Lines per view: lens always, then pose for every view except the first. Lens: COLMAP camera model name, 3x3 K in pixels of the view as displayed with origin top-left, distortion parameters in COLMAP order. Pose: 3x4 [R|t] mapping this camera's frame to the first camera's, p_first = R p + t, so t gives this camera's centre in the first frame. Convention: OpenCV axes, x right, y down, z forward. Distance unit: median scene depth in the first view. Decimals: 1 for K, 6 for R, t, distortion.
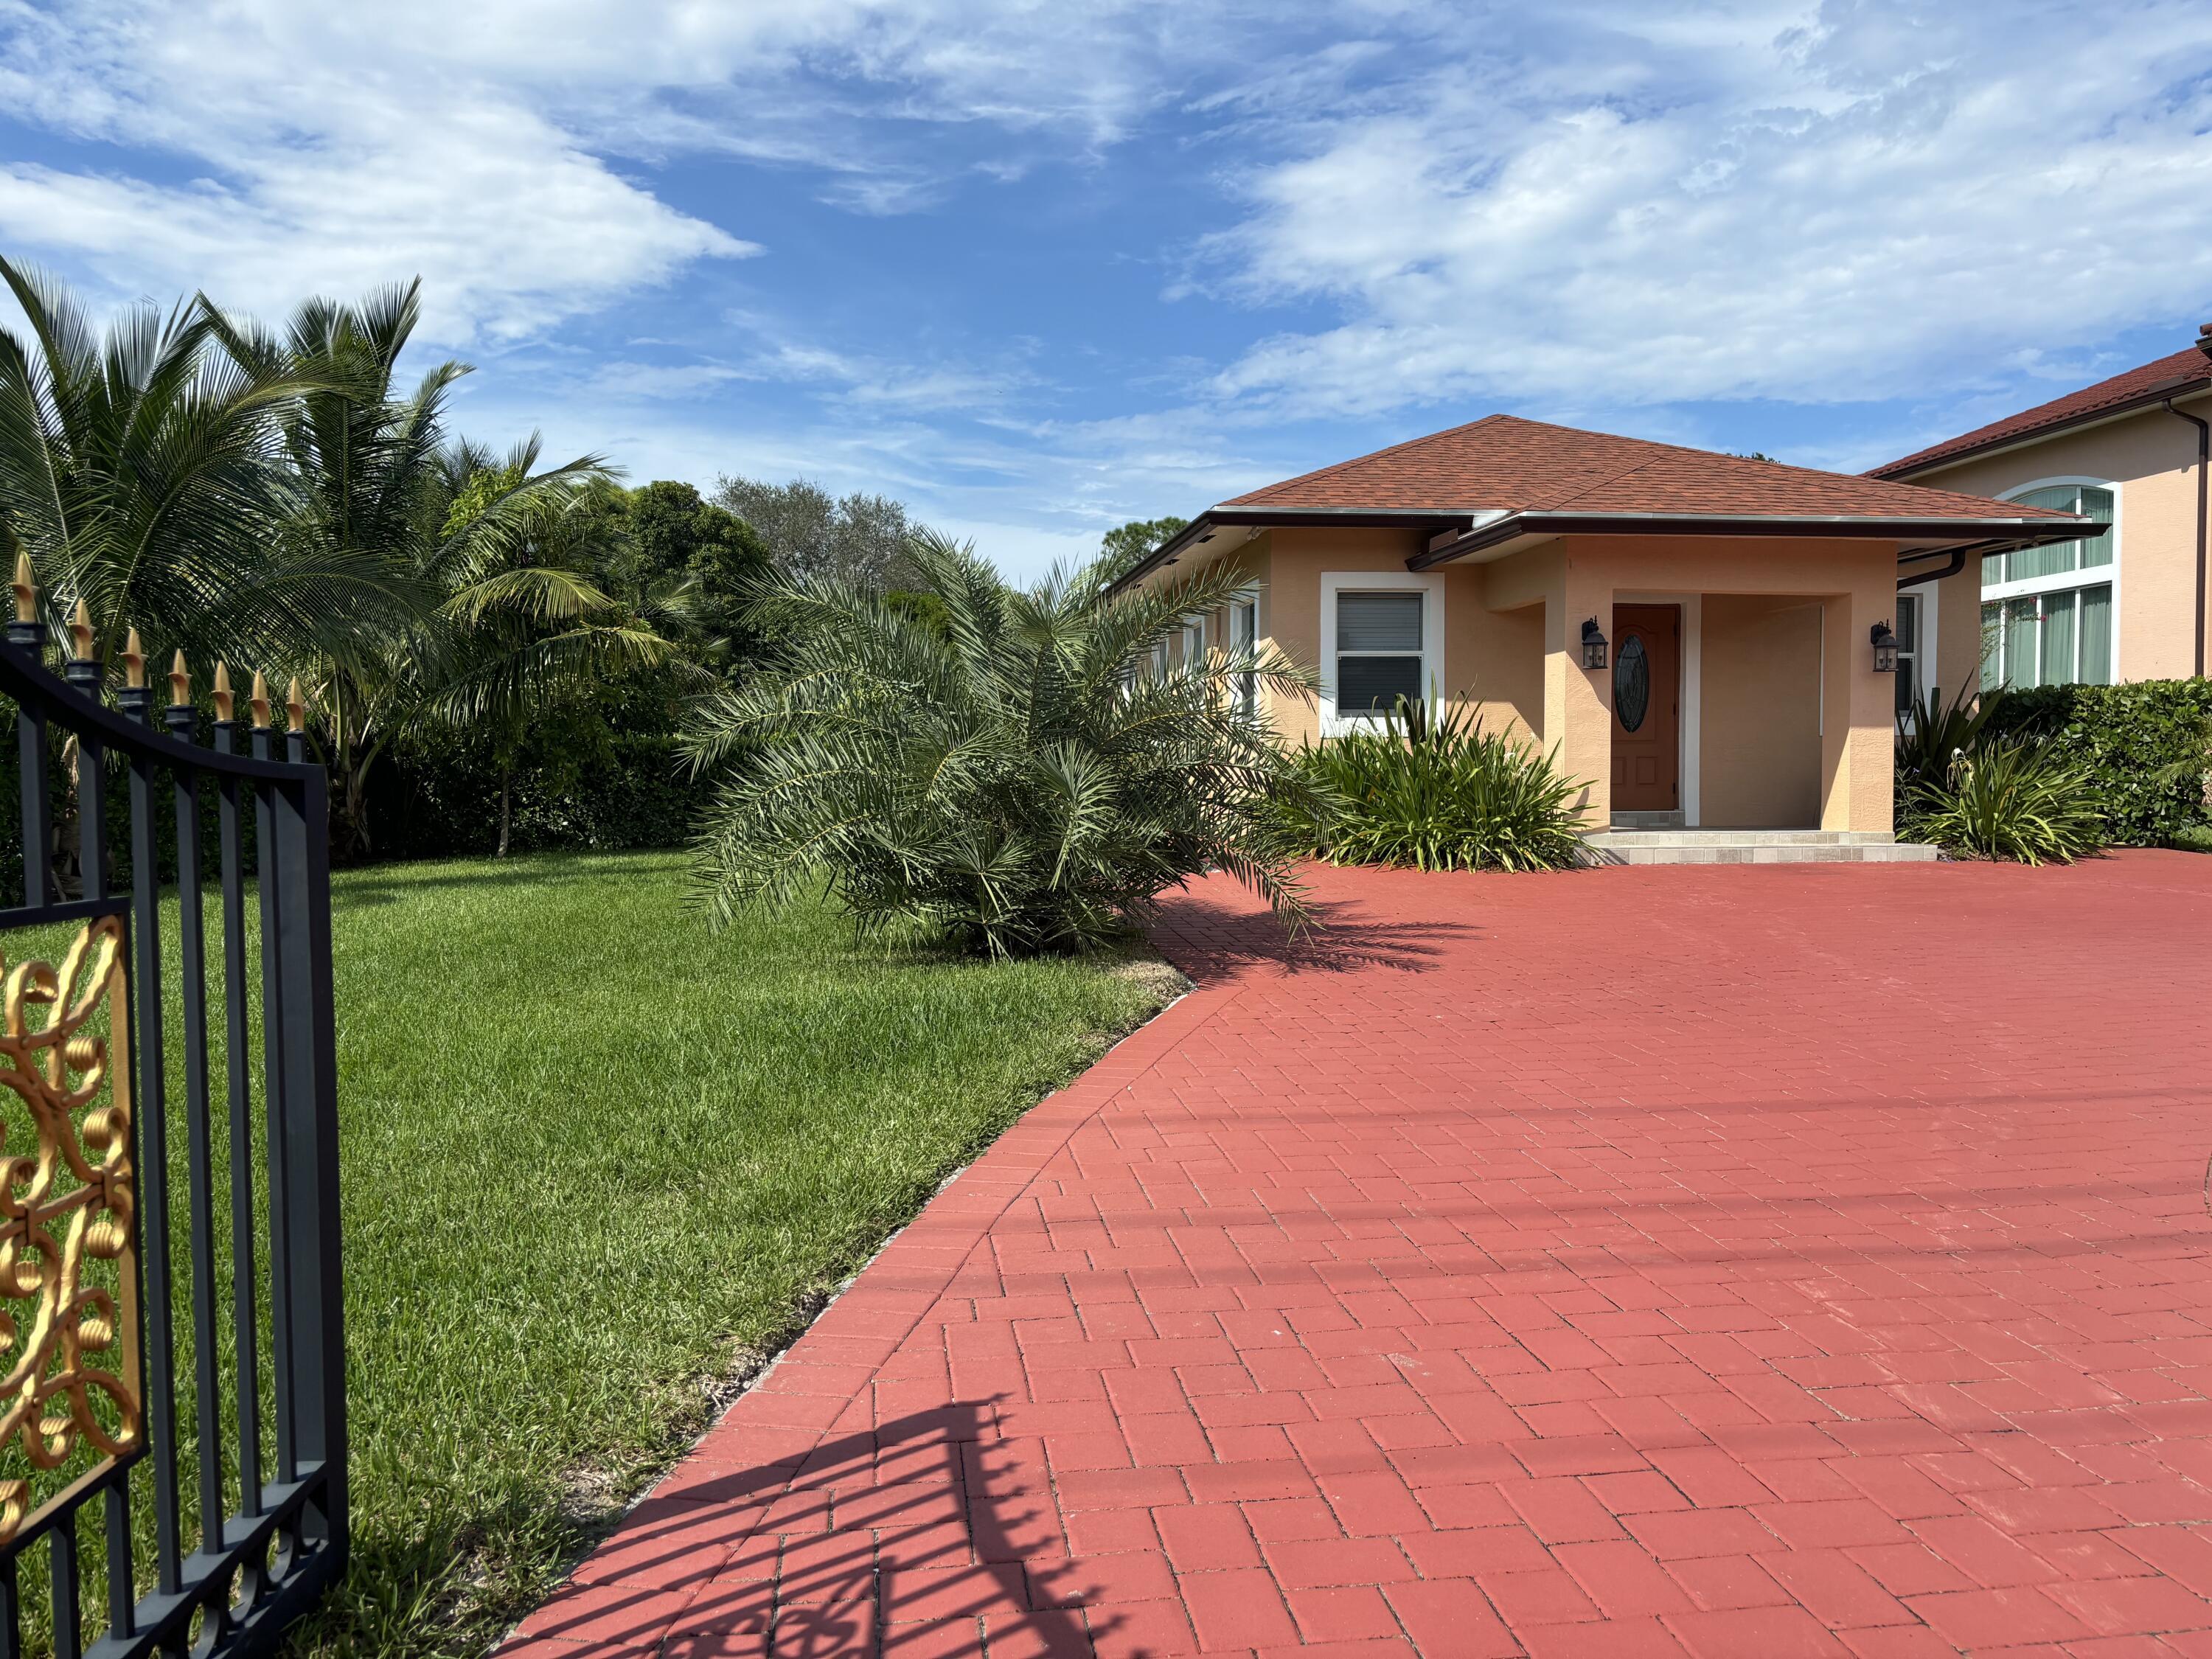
lens RADIAL K [[1676.6, 0, 1117.6], [0, 1676.6, 842.4], [0, 0, 1]] dist [0.037369, 0.007739]
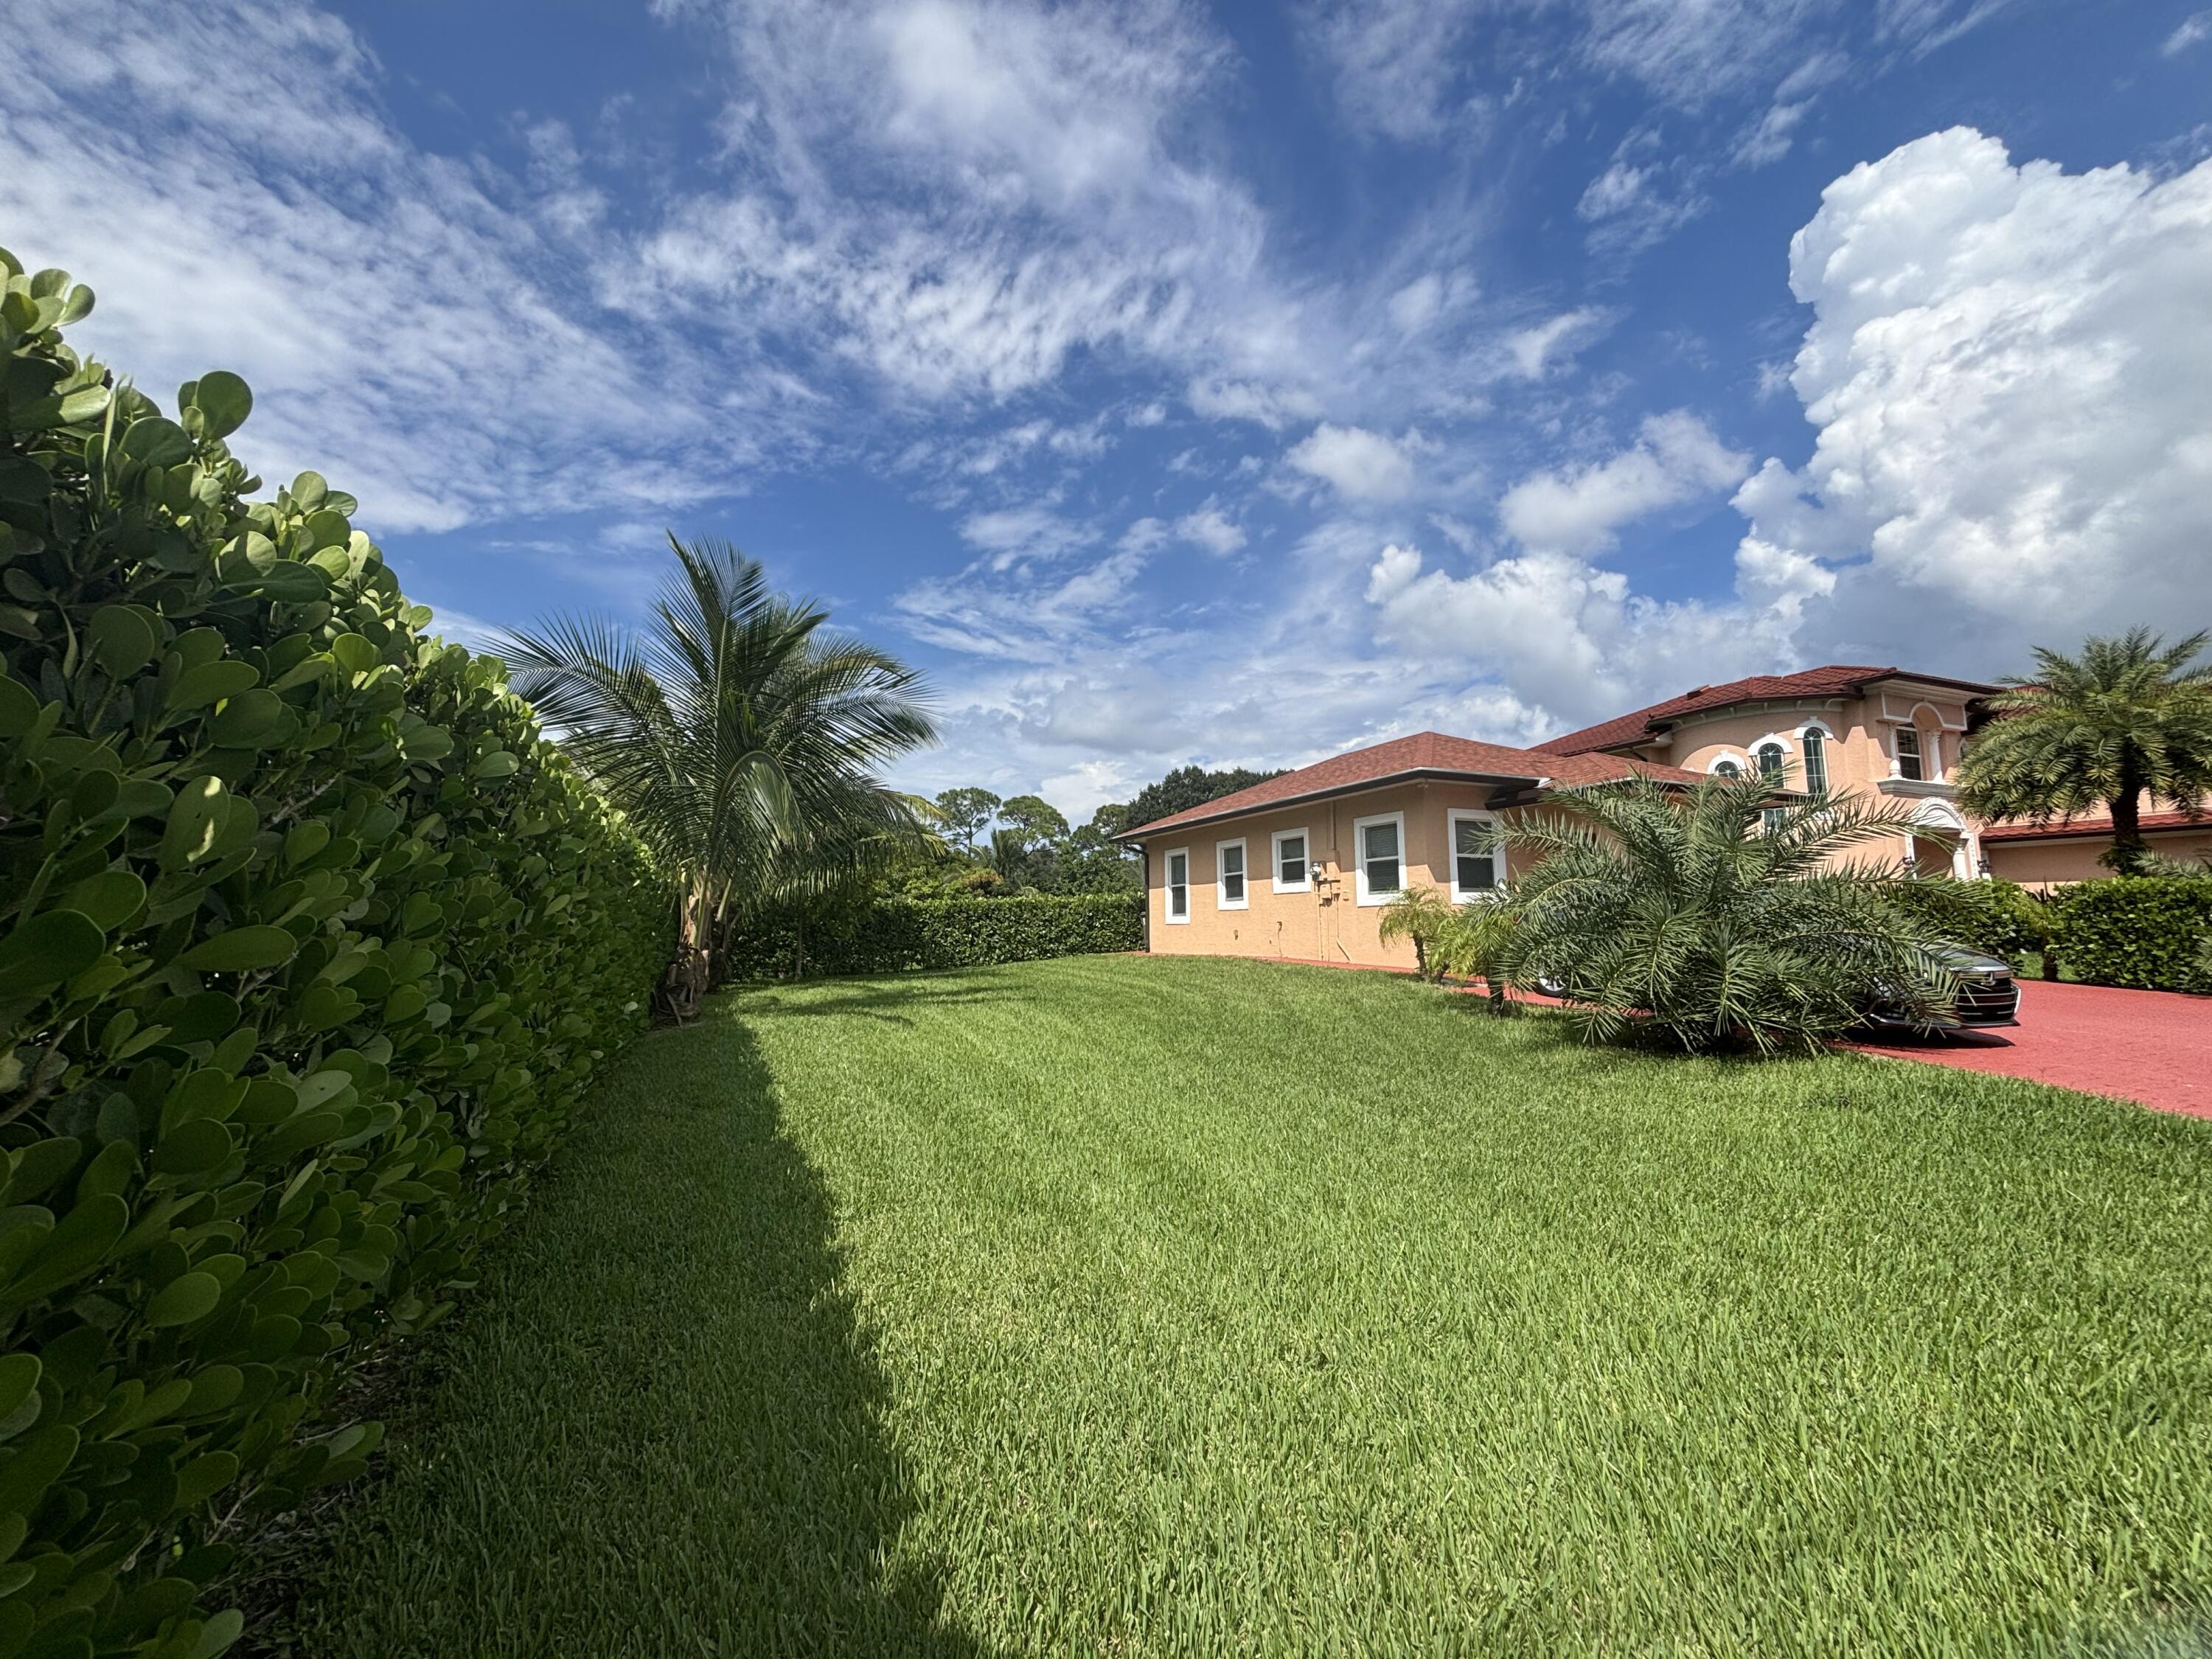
lens RADIAL K [[884.9, 0, 1085.9], [0, 884.9, 804.8], [0, 0, 1]] dist [-0.008094, 0.002187]
pose [[0.969595, 0.037478, 0.241829, -0.459054], [0.006159, 0.984153, -0.177216, -0.004581], [-0.244639, 0.173317, 0.953998, 0.212910]]
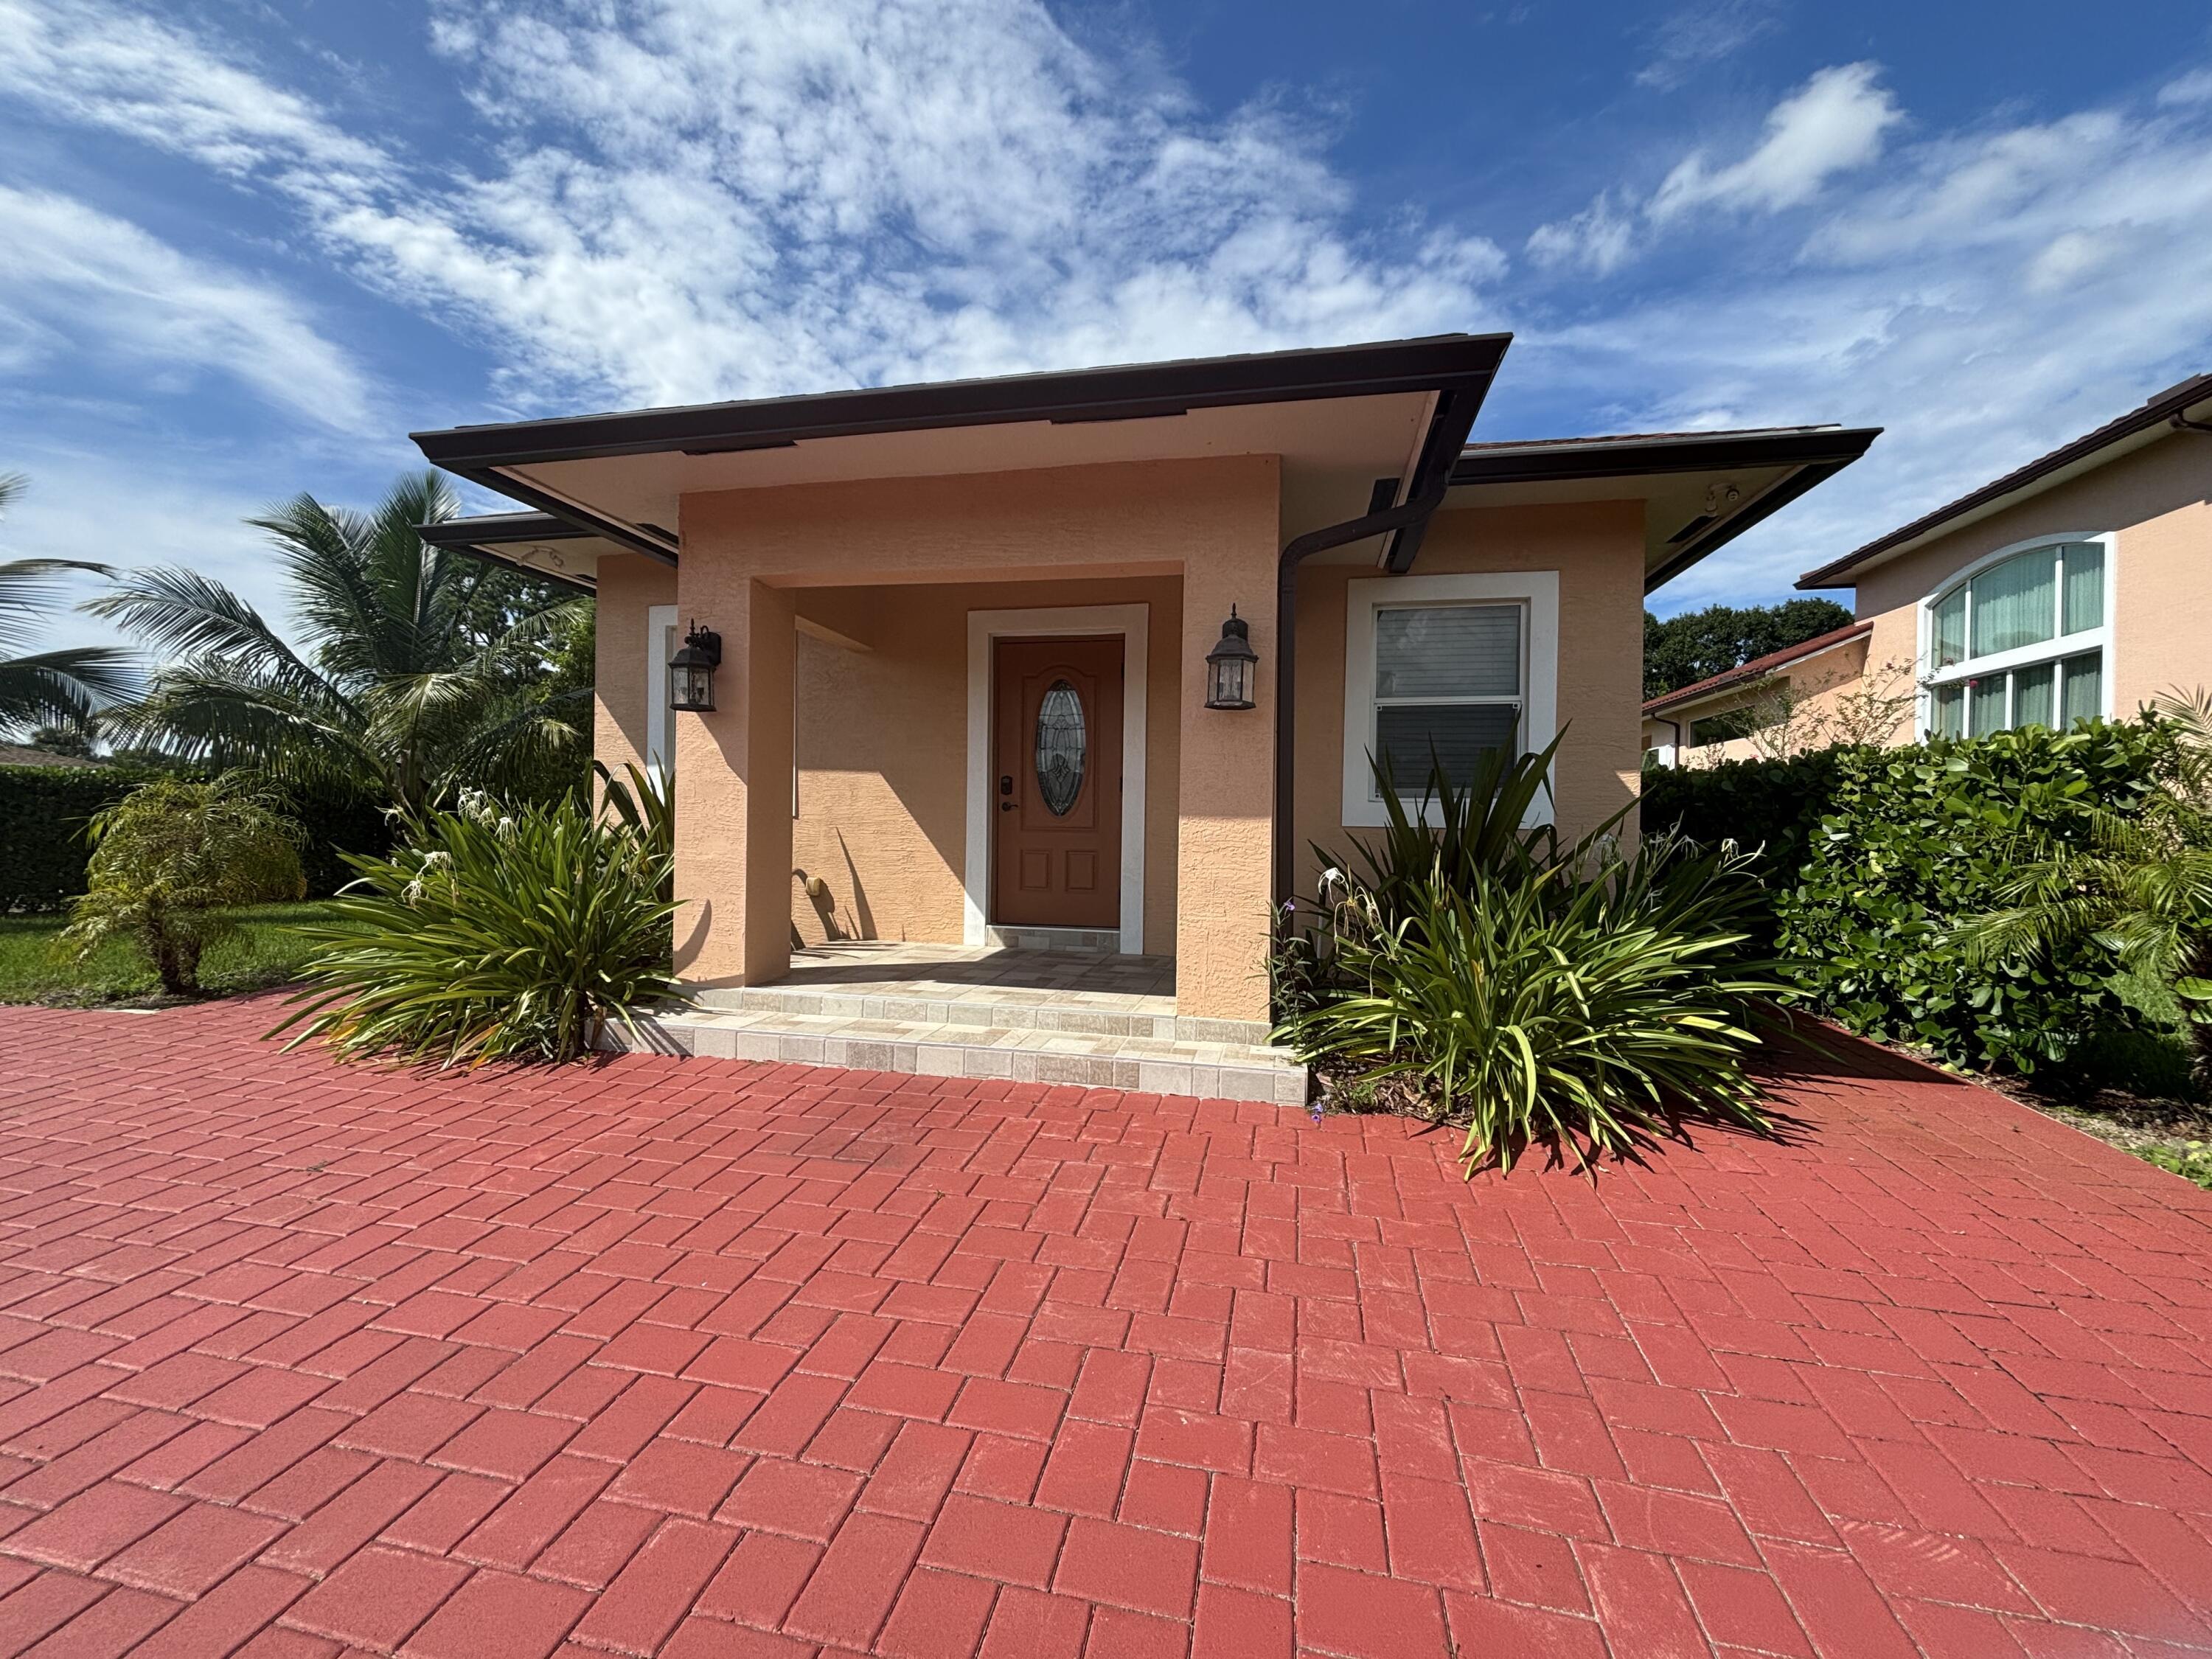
lens RADIAL K [[884.9, 0, 1133.0], [0, 884.9, 832.2], [0, 0, 1]] dist [-0.008094, 0.002187]
pose [[0.930452, 0.024402, -0.365600, 0.479769], [-0.038303, 0.998791, -0.030818, -0.049394], [0.364406, 0.042678, 0.930262, 0.684464]]
